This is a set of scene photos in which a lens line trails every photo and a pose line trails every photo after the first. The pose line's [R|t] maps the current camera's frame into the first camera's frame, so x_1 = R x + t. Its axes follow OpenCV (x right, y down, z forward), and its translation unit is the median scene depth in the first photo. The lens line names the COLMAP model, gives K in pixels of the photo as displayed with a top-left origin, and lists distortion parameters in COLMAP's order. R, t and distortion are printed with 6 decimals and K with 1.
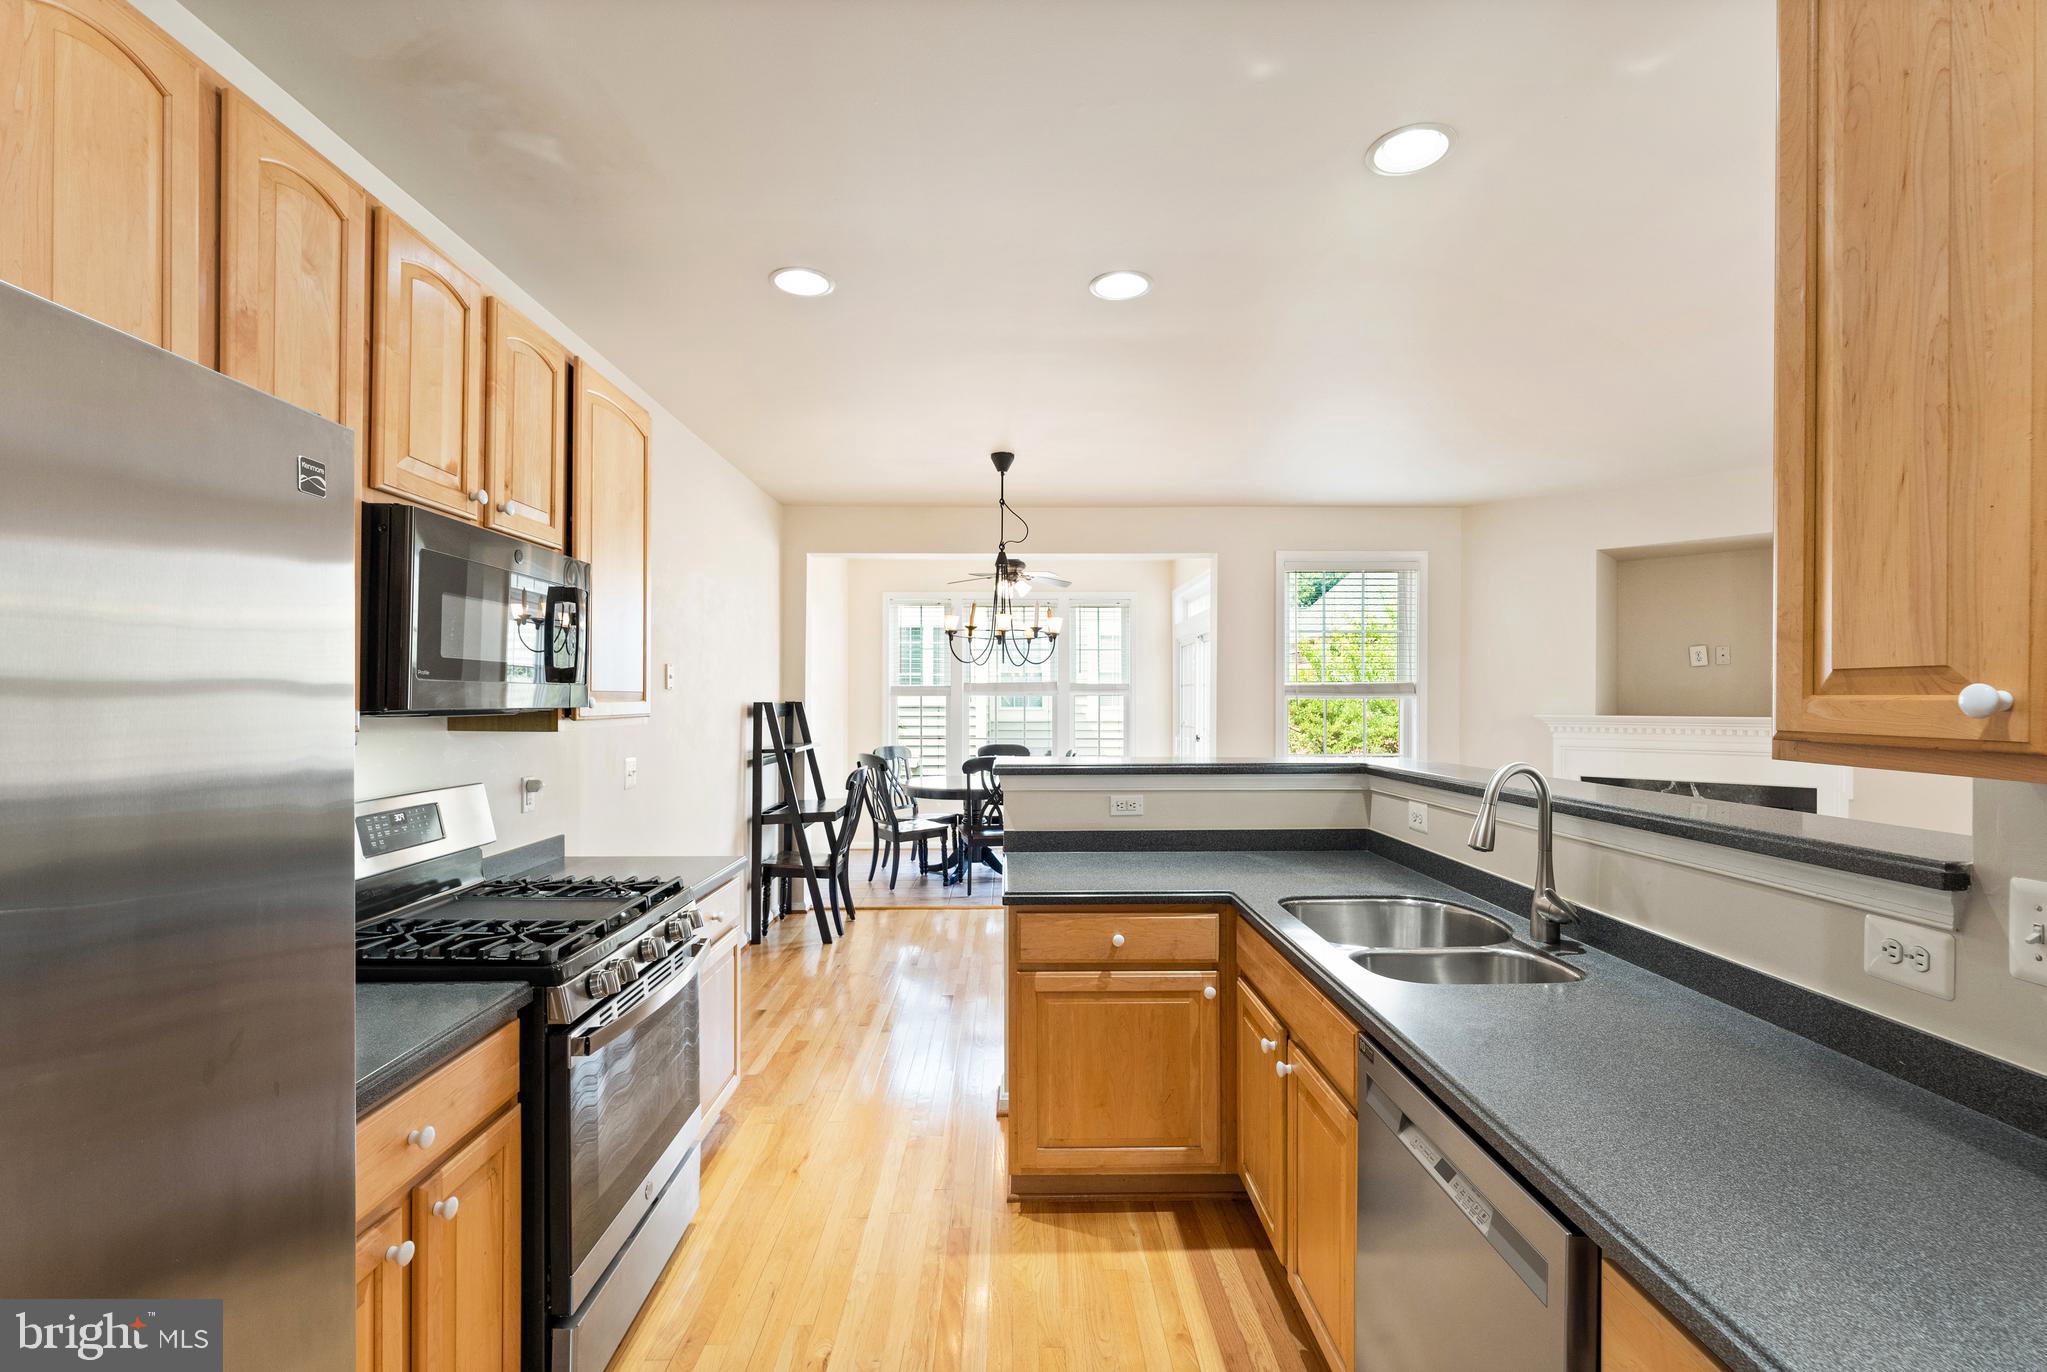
lens RADIAL K [[932.0, 0, 1023.5], [0, 932.0, 686.0], [0, 0, 1]] dist [-0.026845, 0.000078]
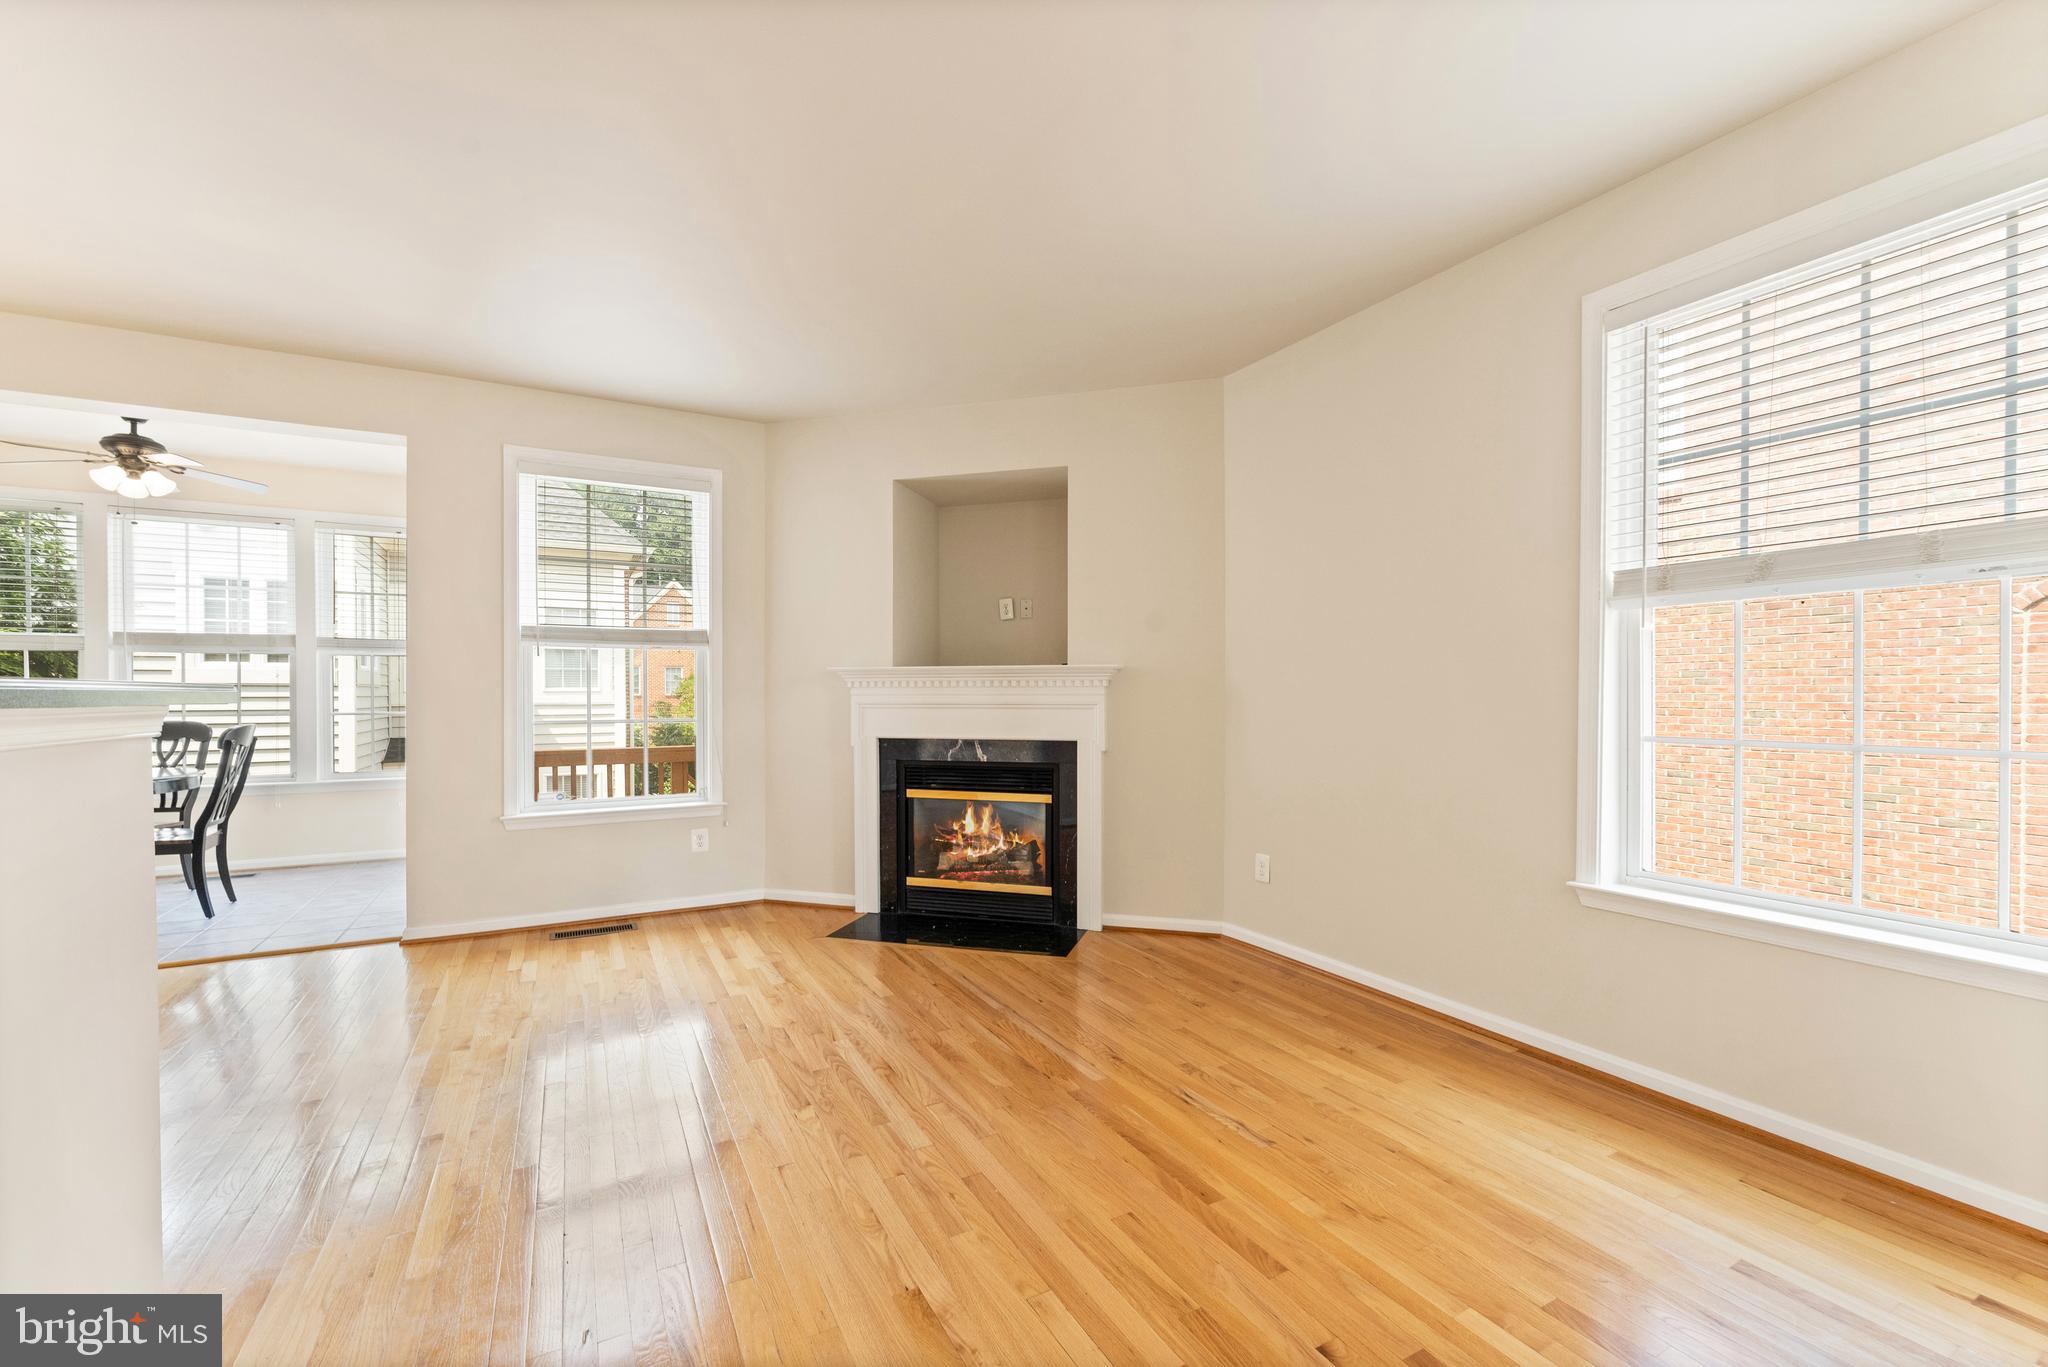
lens RADIAL K [[821.3, 0, 1024.0], [0, 821.3, 683.5], [0, 0, 1]] dist [0.000823, 0.000253]
pose [[0.883417, 0.006322, 0.468545, 0.354439], [-0.008460, 0.999961, 0.002460, 0.042628], [-0.468511, -0.006137, 0.883436, 0.239132]]
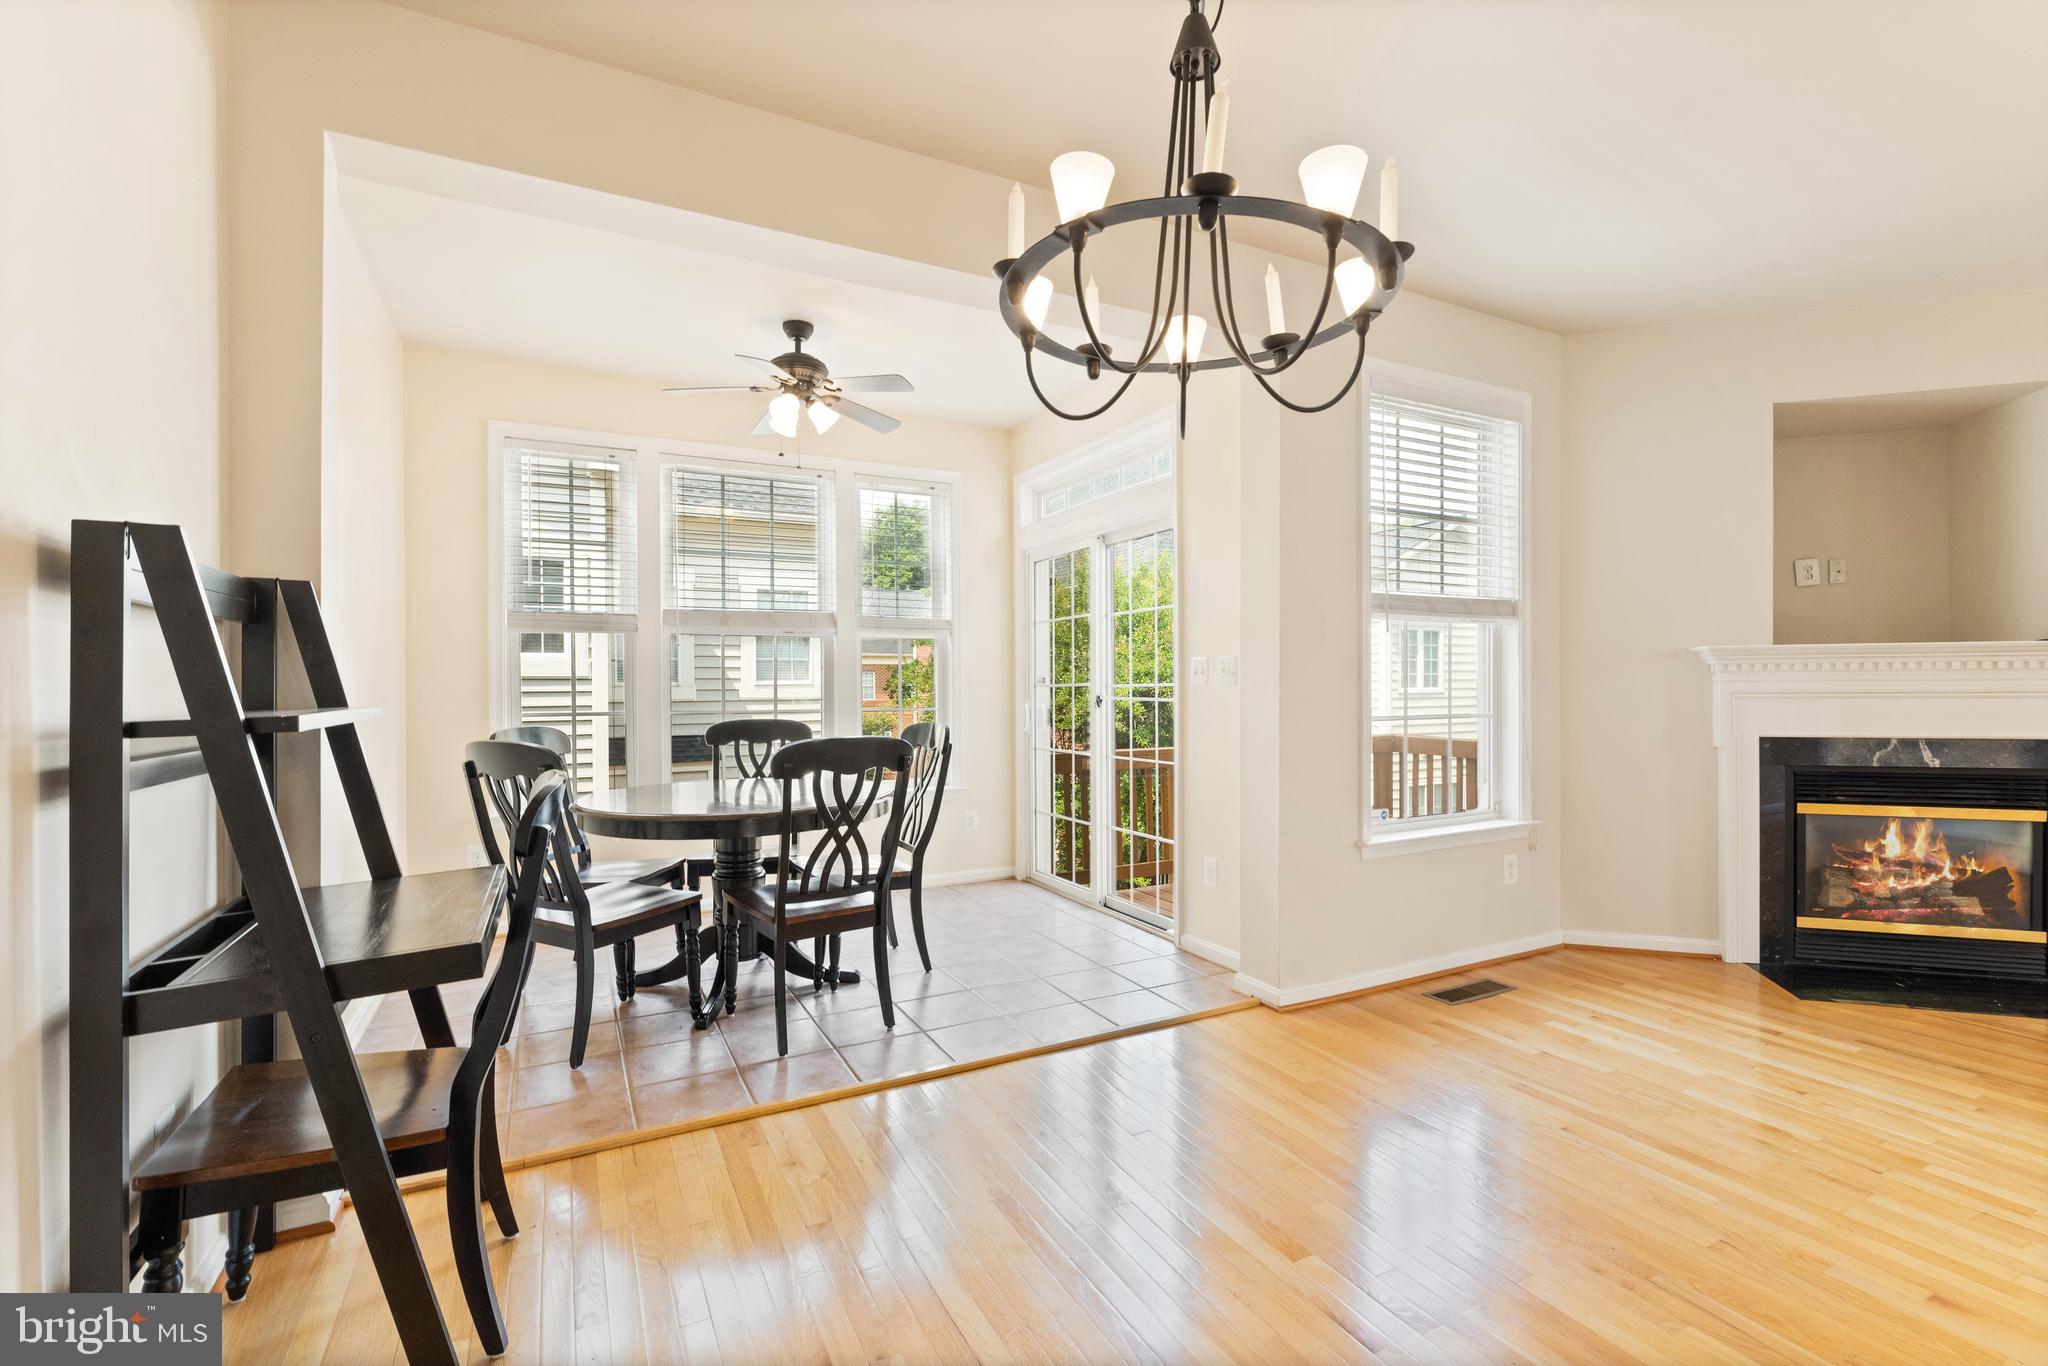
lens RADIAL K [[891.6, 0, 1024.0], [0, 891.6, 683.0], [0, 0, 1]] dist [-0.013157, -0.000072]
pose [[0.892061, -0.002952, 0.451906, -0.164302], [-0.003274, 0.999910, 0.012995, 0.050899], [-0.451904, -0.013072, 0.891971, 0.648287]]
